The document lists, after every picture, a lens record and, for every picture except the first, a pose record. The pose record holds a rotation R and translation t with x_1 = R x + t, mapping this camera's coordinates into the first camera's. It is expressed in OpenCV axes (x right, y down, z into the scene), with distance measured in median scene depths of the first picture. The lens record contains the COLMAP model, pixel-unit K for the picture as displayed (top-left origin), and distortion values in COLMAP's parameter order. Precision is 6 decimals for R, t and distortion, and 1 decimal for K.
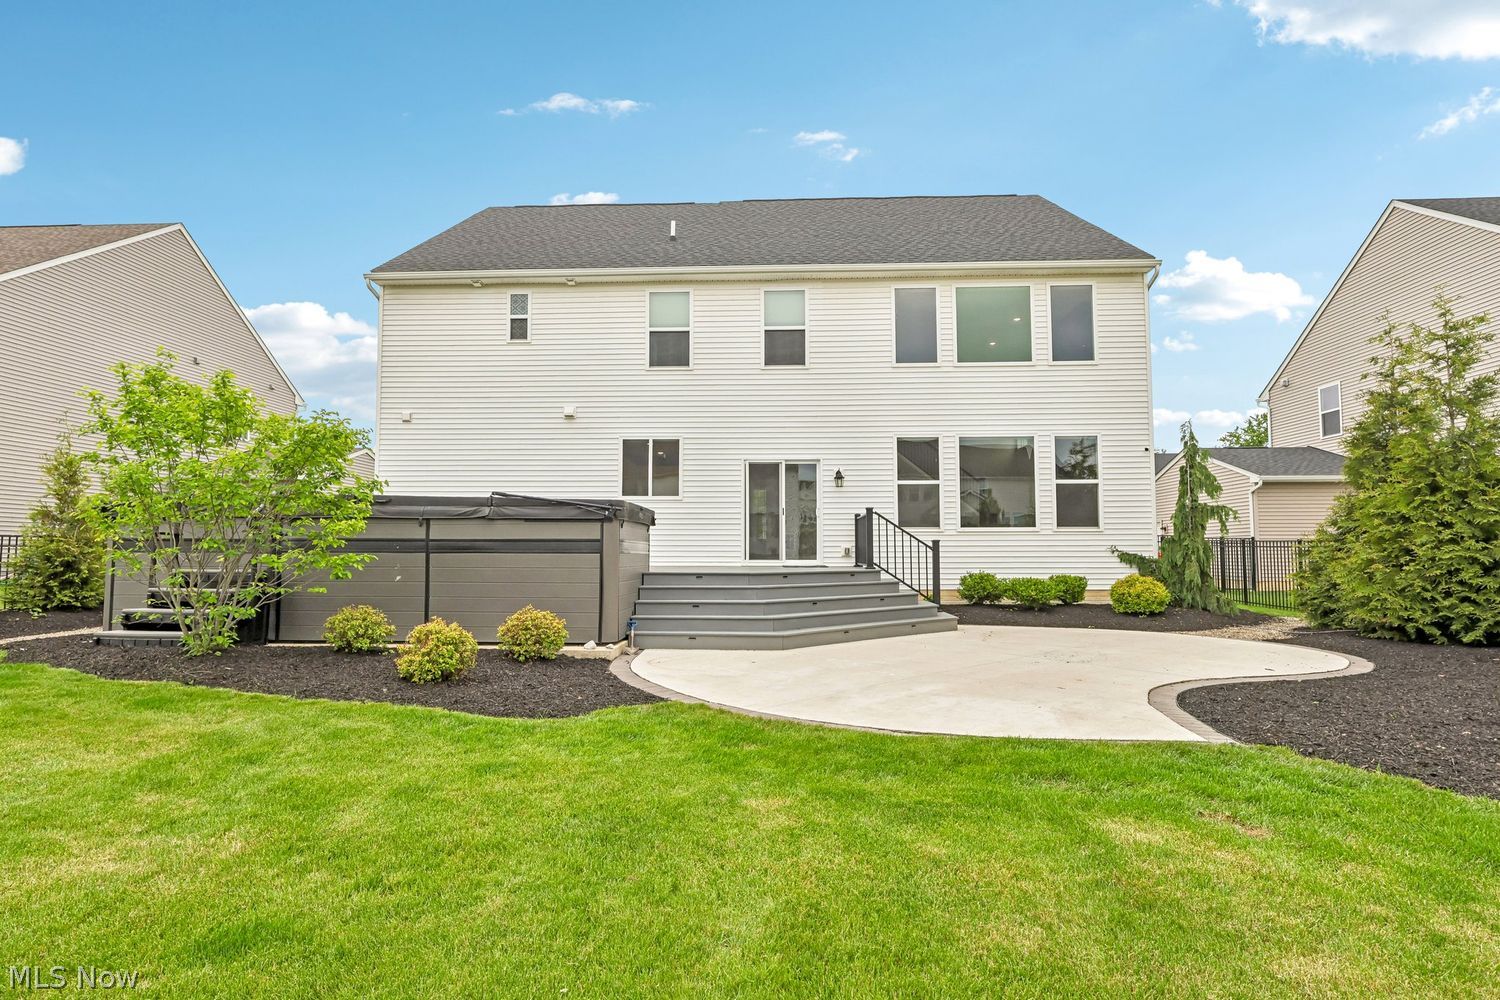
lens RADIAL K [[769.4, 0, 749.6], [0, 769.4, 467.2], [0, 0, 1]] dist [0.013179, -0.000765]
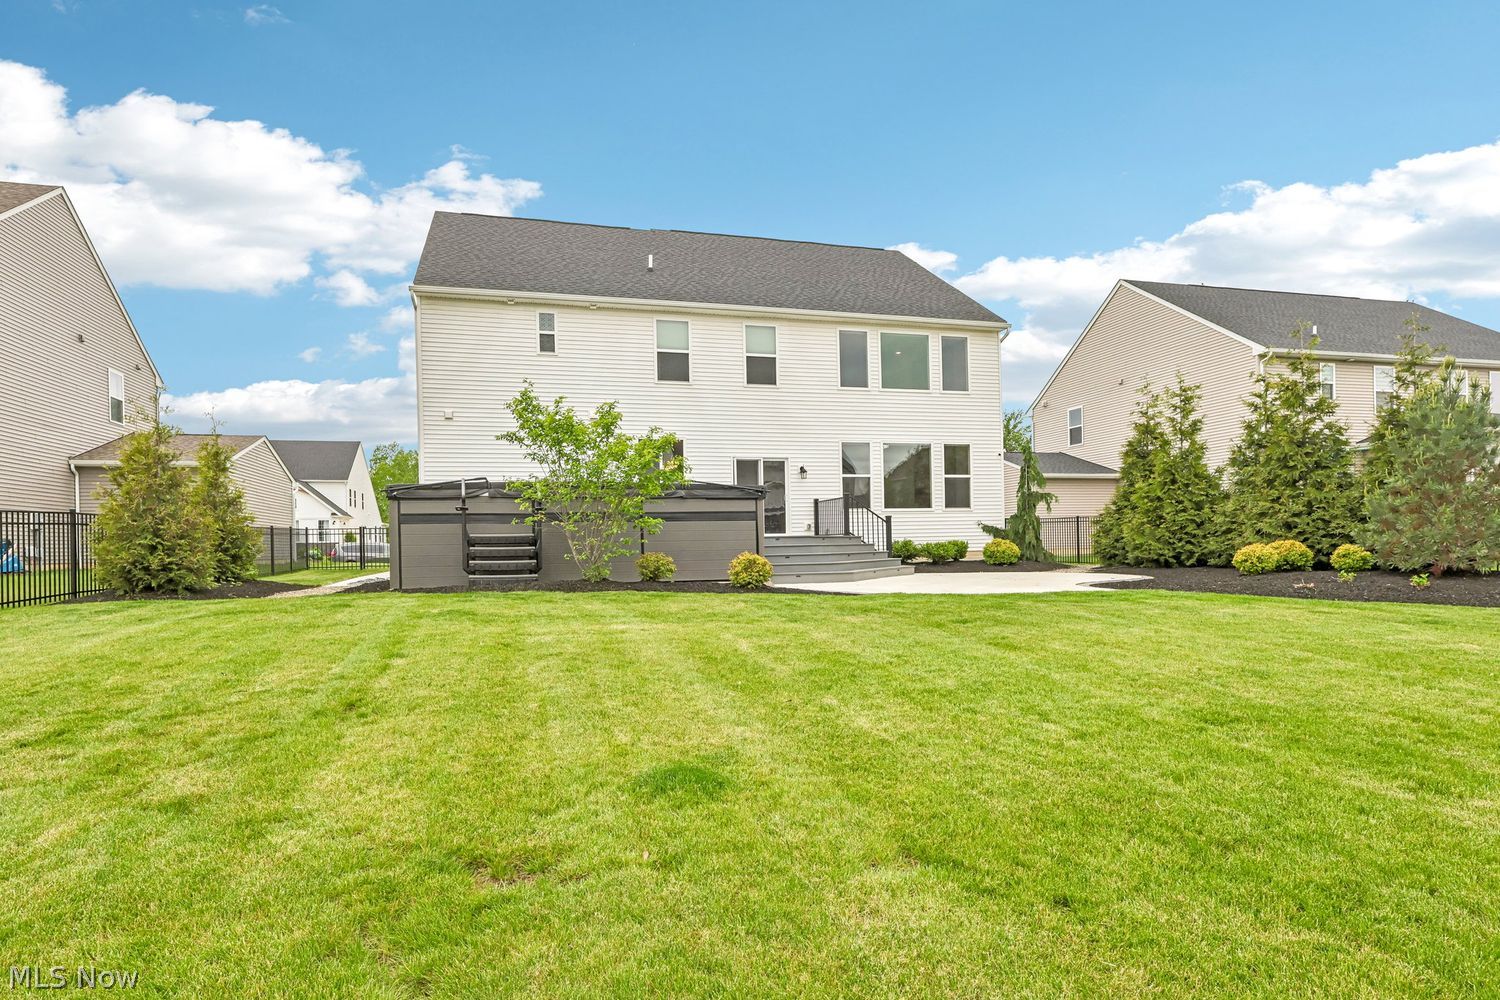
lens RADIAL K [[796.8, 0, 750.0], [0, 796.8, 500.0], [0, 0, 1]] dist [0.003138, 0.000589]
pose [[0.949699, -0.000090, 0.313164, -0.423850], [-0.015603, 0.998744, 0.047605, -0.001677], [-0.312775, -0.050096, 0.948505, -0.297090]]
